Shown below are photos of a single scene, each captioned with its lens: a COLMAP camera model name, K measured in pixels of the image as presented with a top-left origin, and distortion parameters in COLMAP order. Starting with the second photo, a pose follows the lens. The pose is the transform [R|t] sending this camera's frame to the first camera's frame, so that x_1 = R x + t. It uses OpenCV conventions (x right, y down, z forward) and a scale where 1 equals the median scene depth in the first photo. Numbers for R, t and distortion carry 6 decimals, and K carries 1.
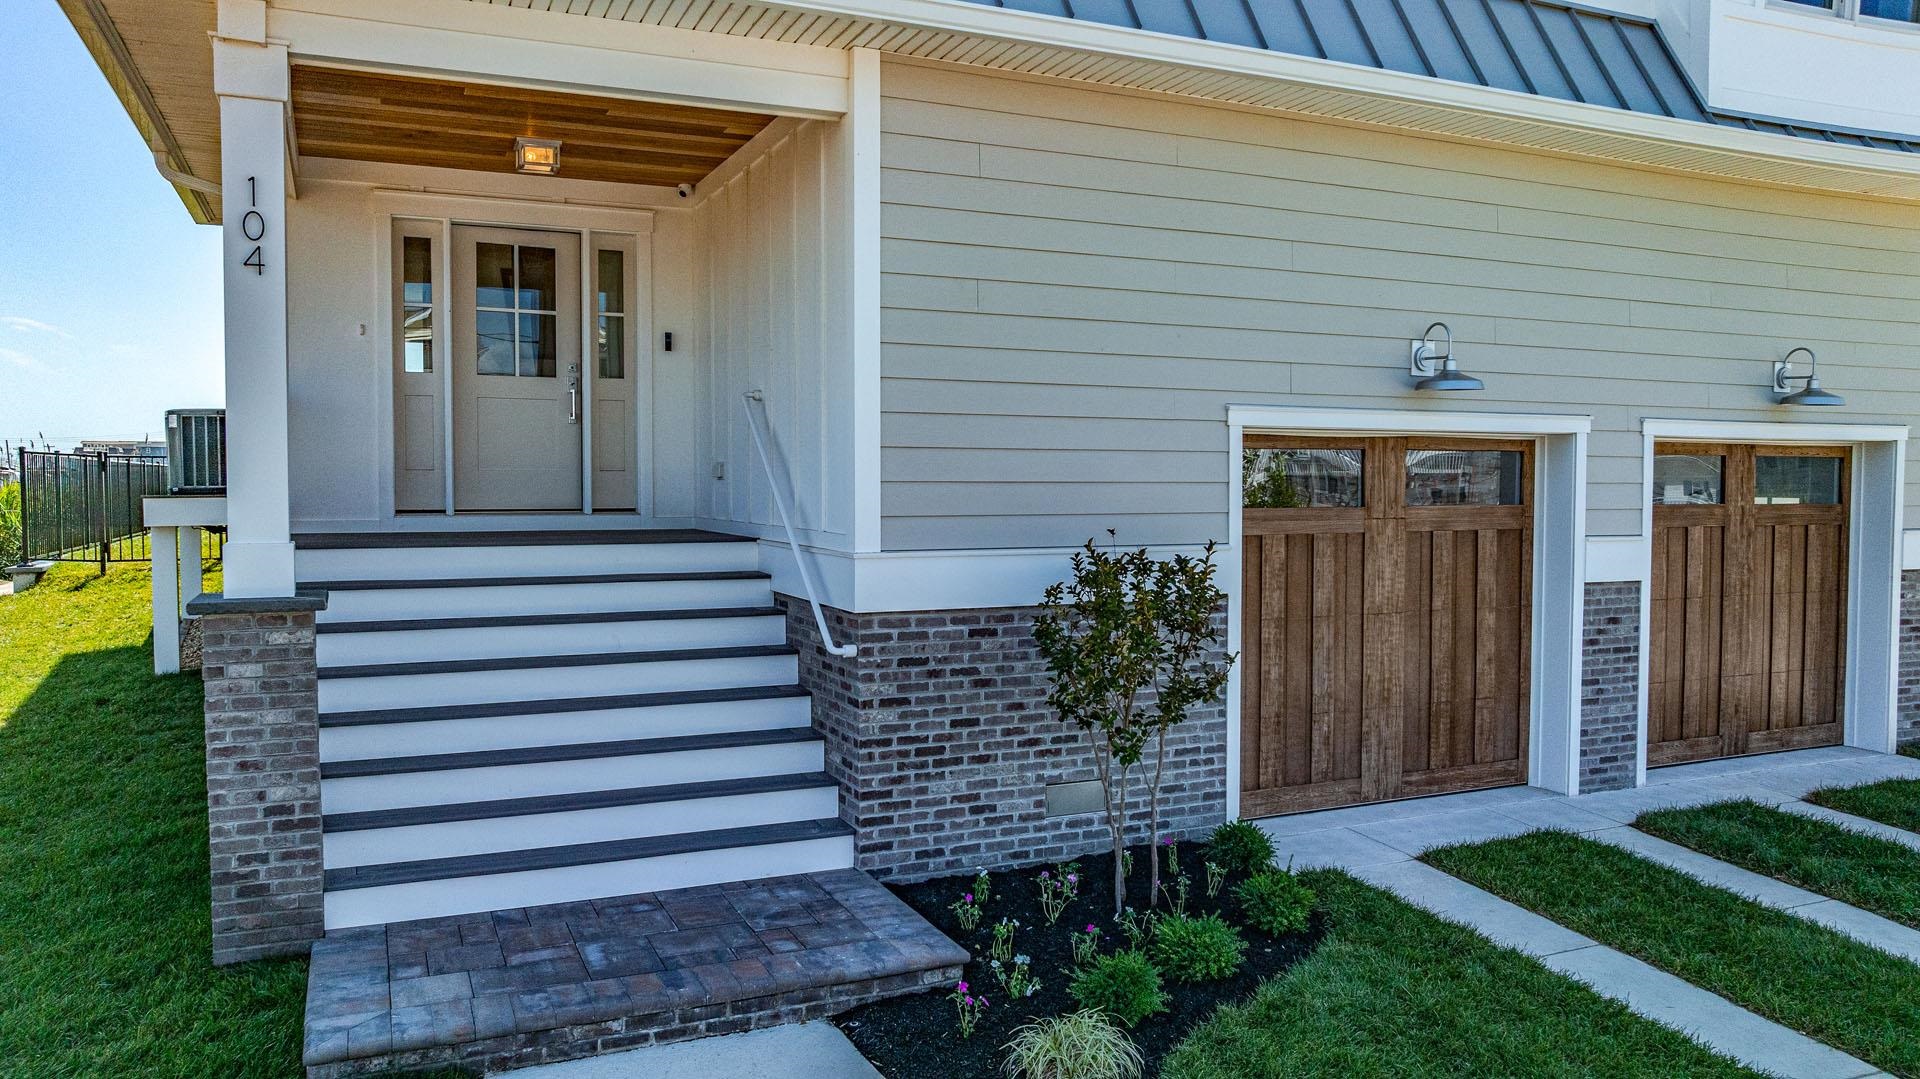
lens RADIAL K [[1359.1, 0, 959.6], [0, 1359.1, 535.9], [0, 0, 1]] dist [-0.028628, 0.030859]
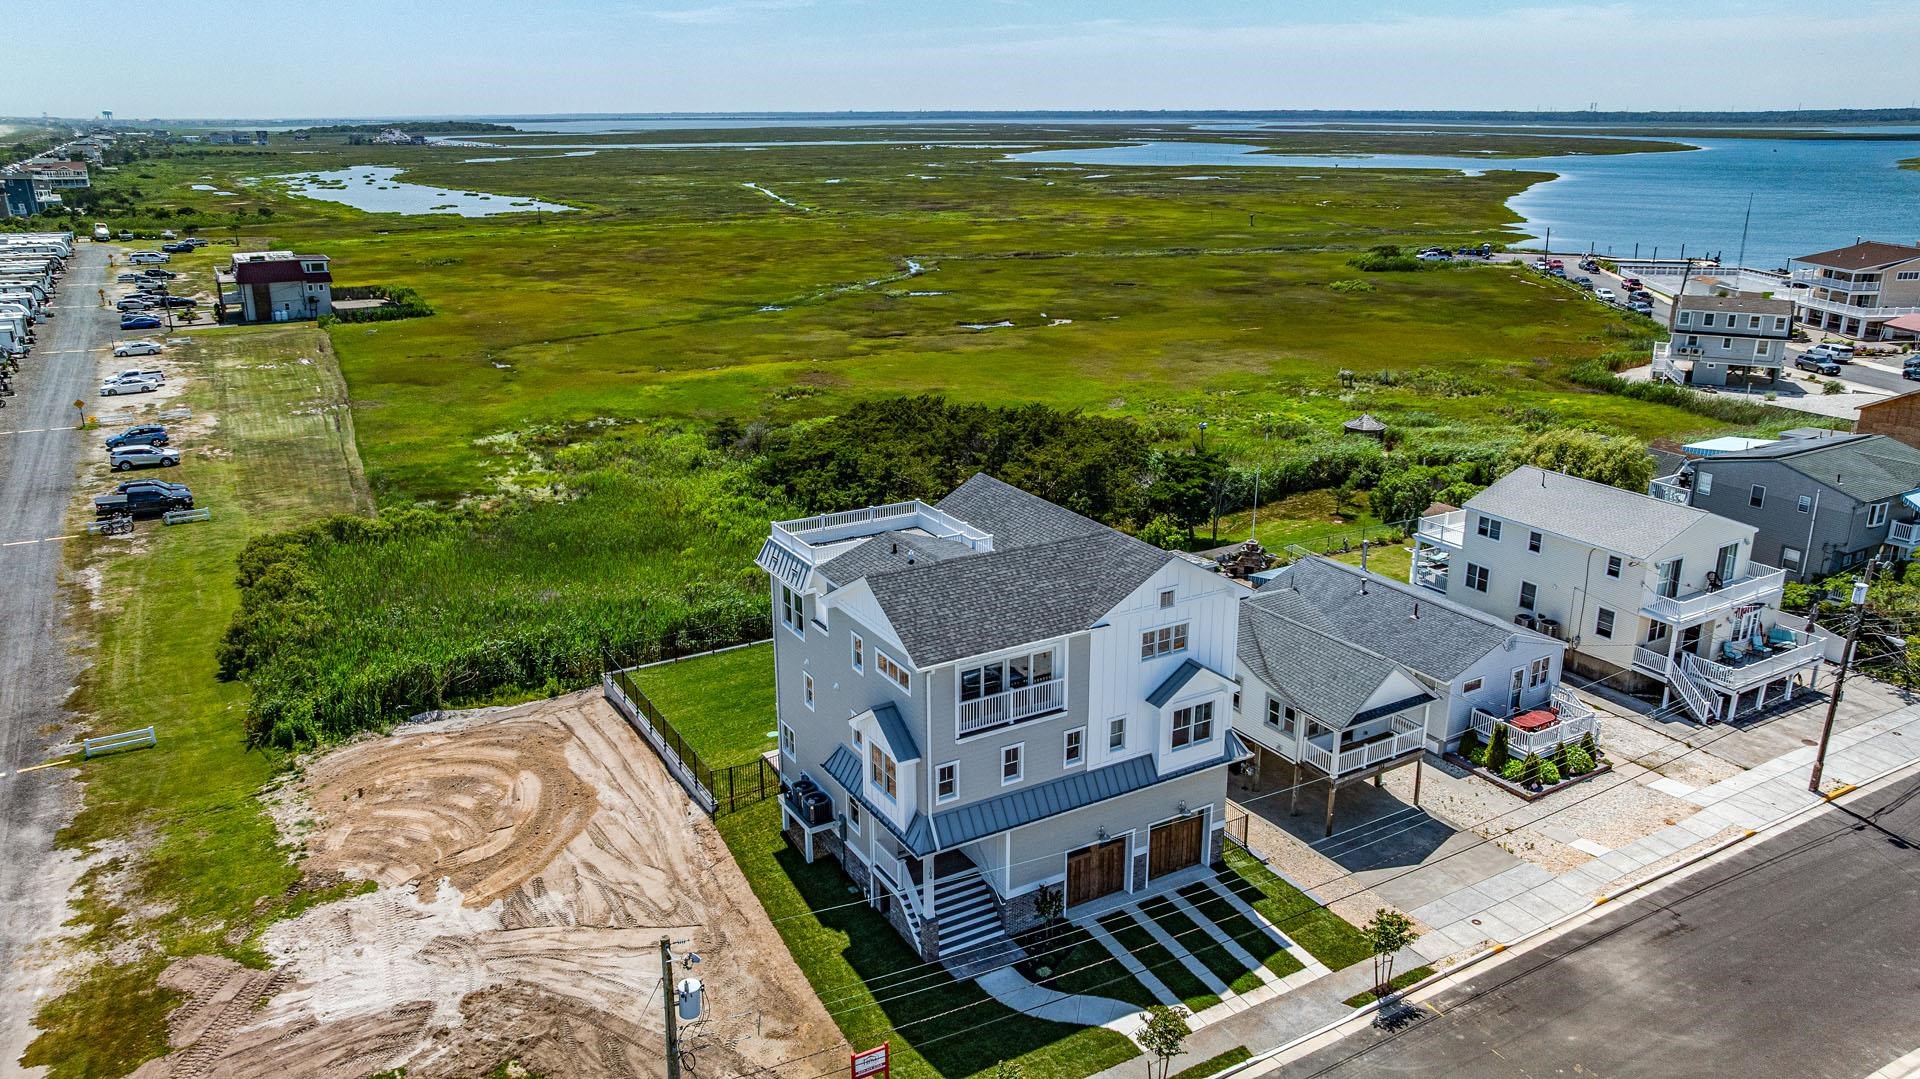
lens RADIAL K [[1359.1, 0, 966.5], [0, 1359.1, 542.0], [0, 0, 1]] dist [-0.028628, 0.030859]
pose [[0.994405, -0.035921, 0.099341, -0.793818], [0.009023, 0.965856, 0.258922, -3.064909], [-0.105250, -0.256577, 0.960776, -4.448593]]
